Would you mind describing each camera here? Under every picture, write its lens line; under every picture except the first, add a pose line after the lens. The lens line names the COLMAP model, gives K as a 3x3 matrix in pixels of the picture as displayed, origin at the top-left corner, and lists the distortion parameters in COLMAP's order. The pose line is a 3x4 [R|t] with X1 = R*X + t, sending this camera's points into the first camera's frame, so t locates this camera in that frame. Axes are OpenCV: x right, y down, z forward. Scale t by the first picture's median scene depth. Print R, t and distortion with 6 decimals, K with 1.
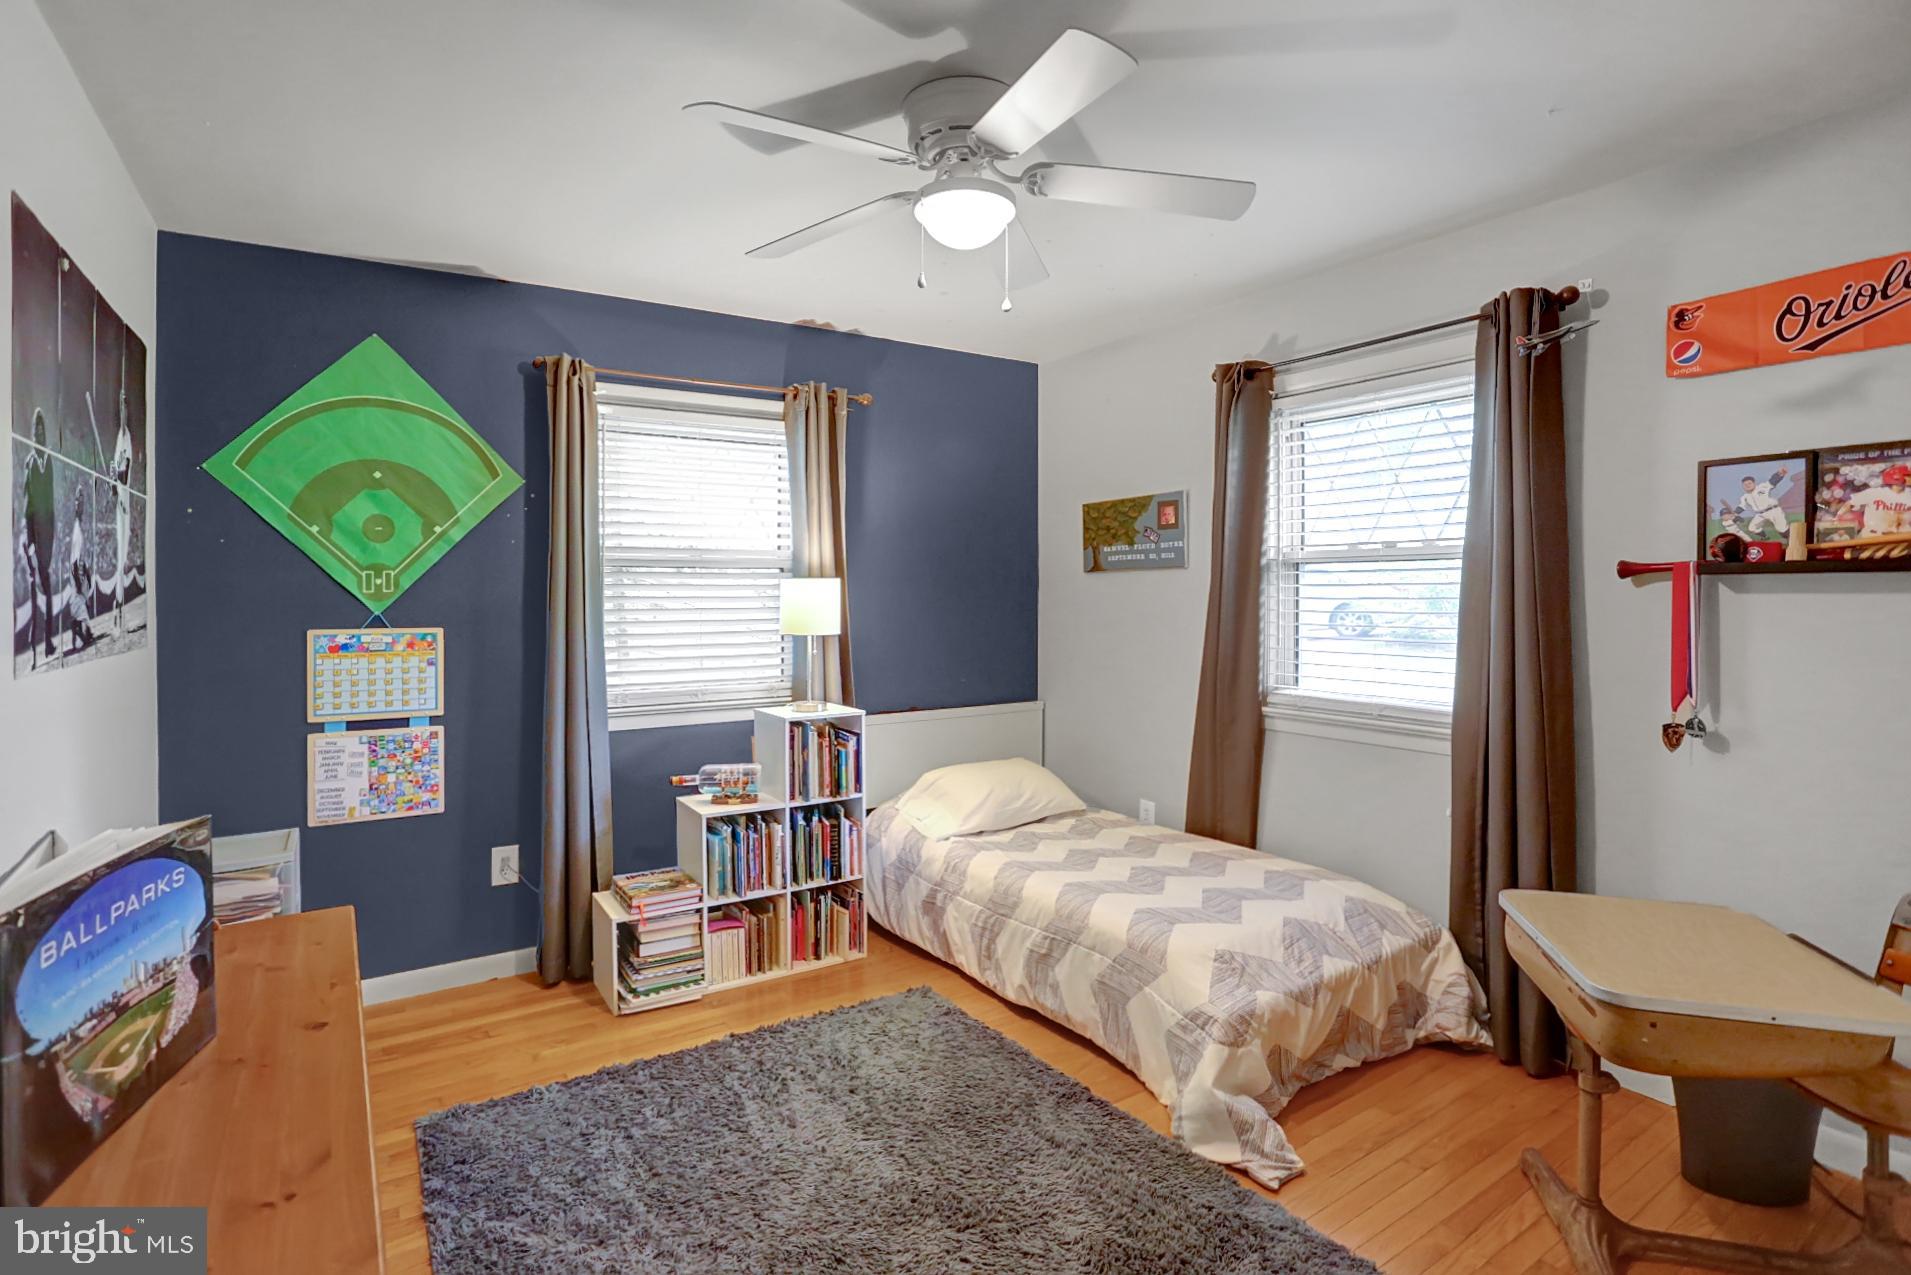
lens RADIAL K [[948.4, 0, 955.5], [0, 948.4, 637.5], [0, 0, 1]] dist [0.001156, 0.000168]
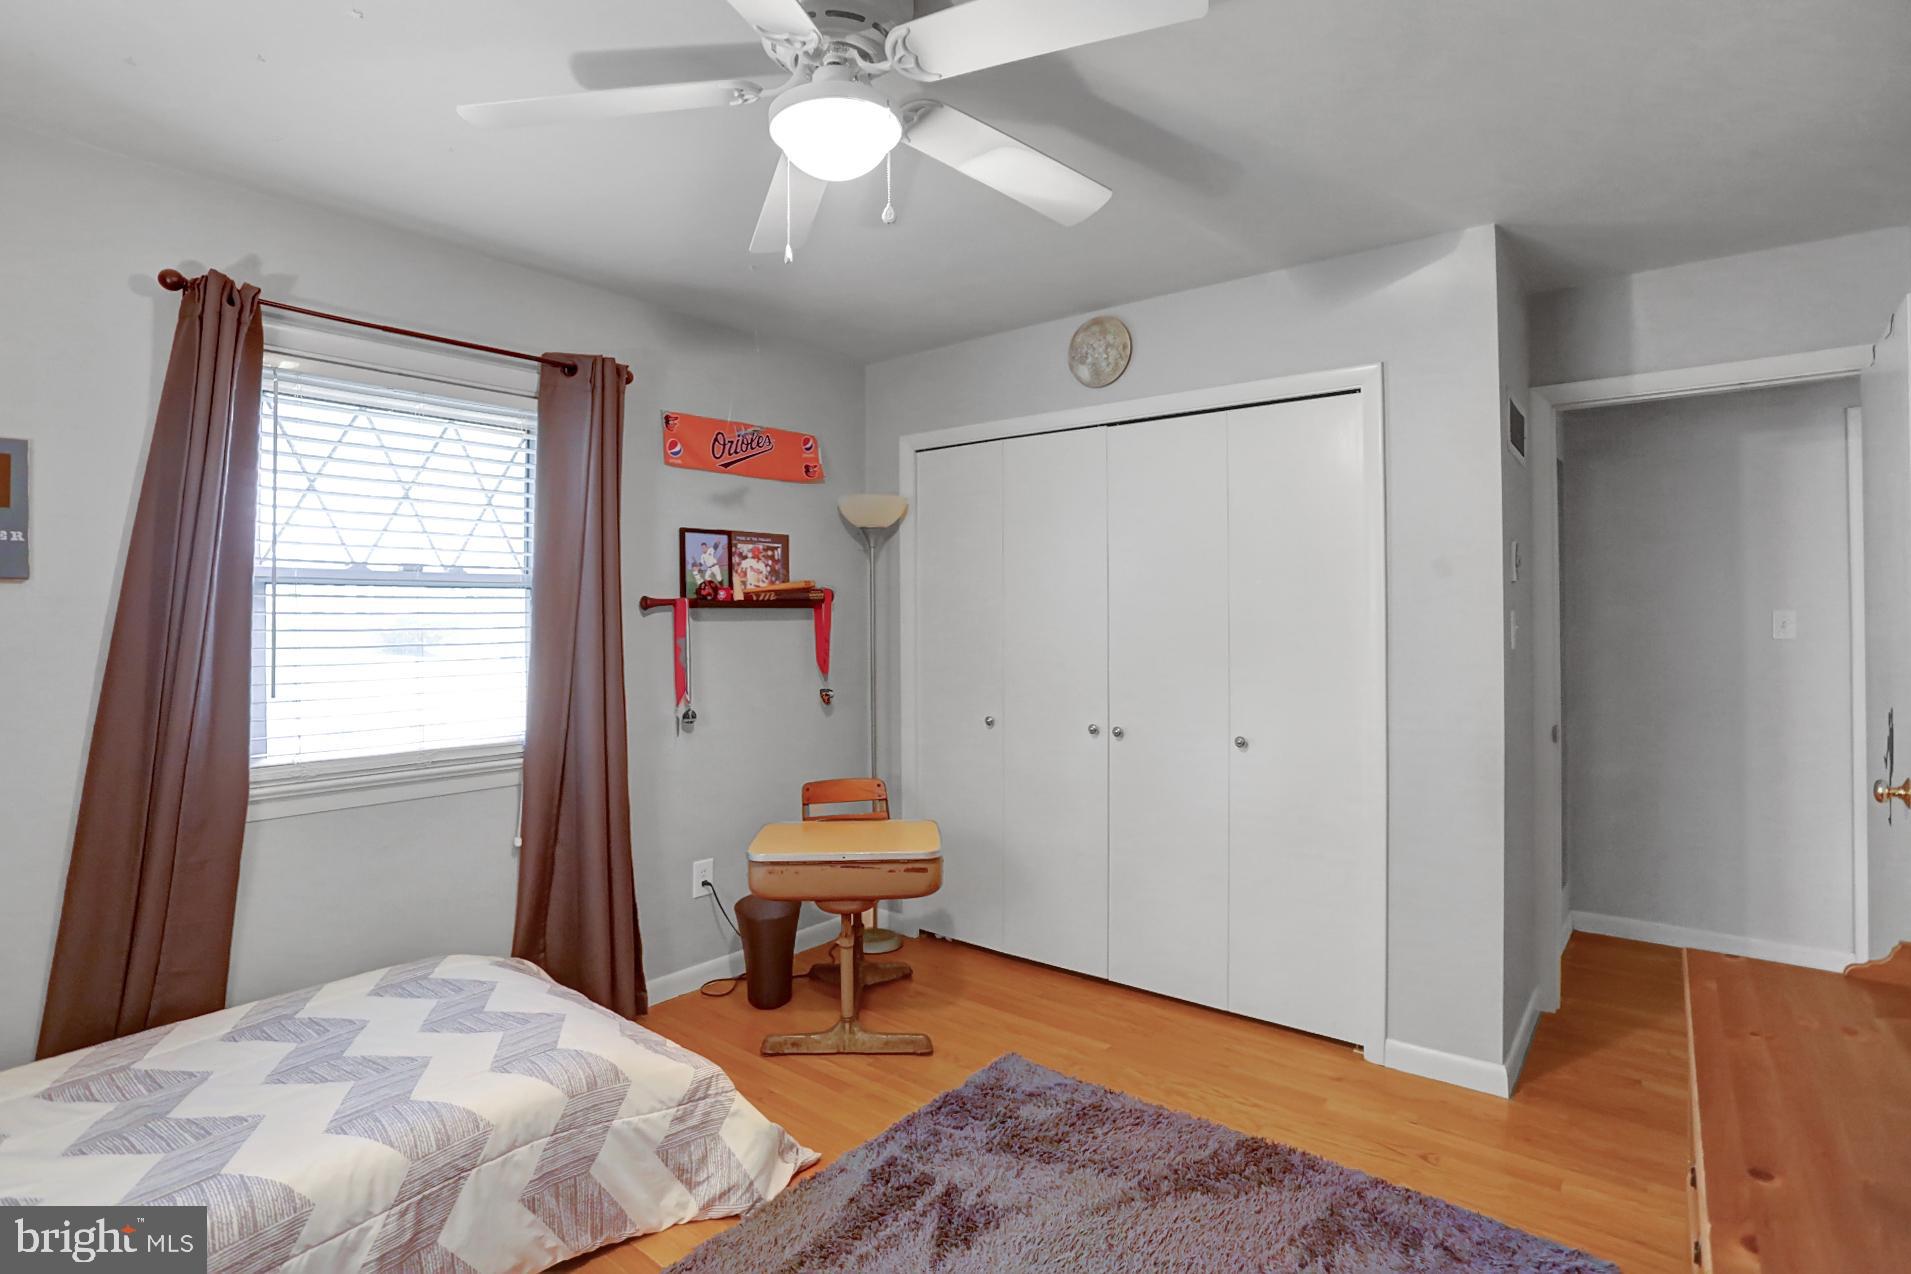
lens RADIAL K [[954.7, 0, 955.5], [0, 954.7, 637.0], [0, 0, 1]] dist [-0.075846, 0.031409]
pose [[-0.292018, -0.017254, 0.956257, -0.619700], [0.050797, 0.998146, 0.033522, -0.045623], [-0.955063, 0.058364, -0.290600, 0.938068]]
